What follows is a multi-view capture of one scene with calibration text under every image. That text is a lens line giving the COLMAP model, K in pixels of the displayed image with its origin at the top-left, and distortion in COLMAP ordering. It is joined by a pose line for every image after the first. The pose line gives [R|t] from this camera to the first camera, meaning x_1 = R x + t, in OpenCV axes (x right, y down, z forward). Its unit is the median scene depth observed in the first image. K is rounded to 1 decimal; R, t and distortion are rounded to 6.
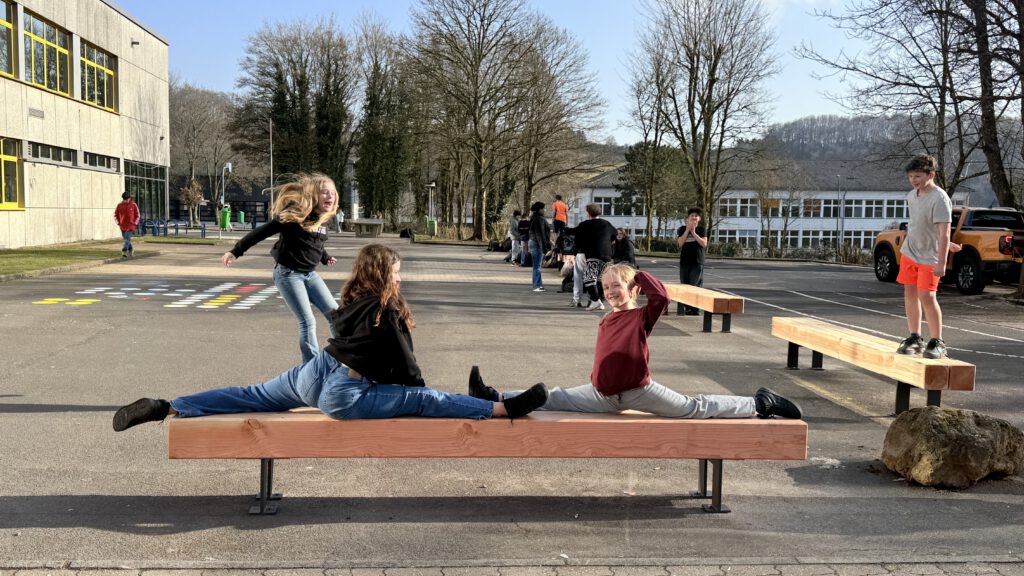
lens RADIAL K [[1003.1, 0, 512.8], [0, 1003.1, 290.2], [0, 0, 1]] dist [0.025745, 0.000000]
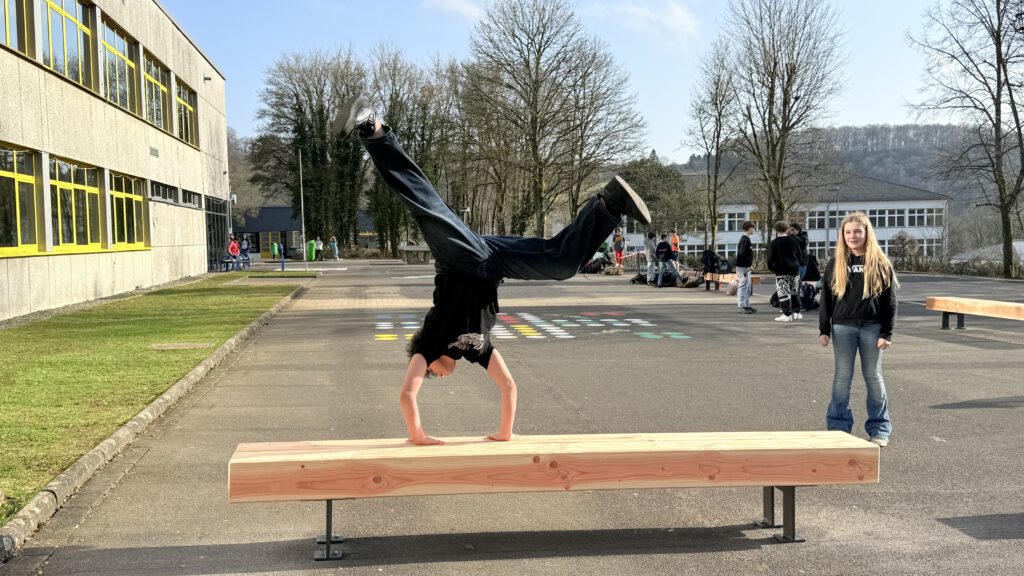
lens RADIAL K [[1003.1, 0, 511.0], [0, 1003.1, 288.3], [0, 0, 1]] dist [0.025745, 0.000000]
pose [[0.997296, -0.039514, 0.061958, -0.142631], [0.040964, 0.998912, -0.022302, -0.003588], [-0.061009, 0.024780, 0.997830, -0.005246]]
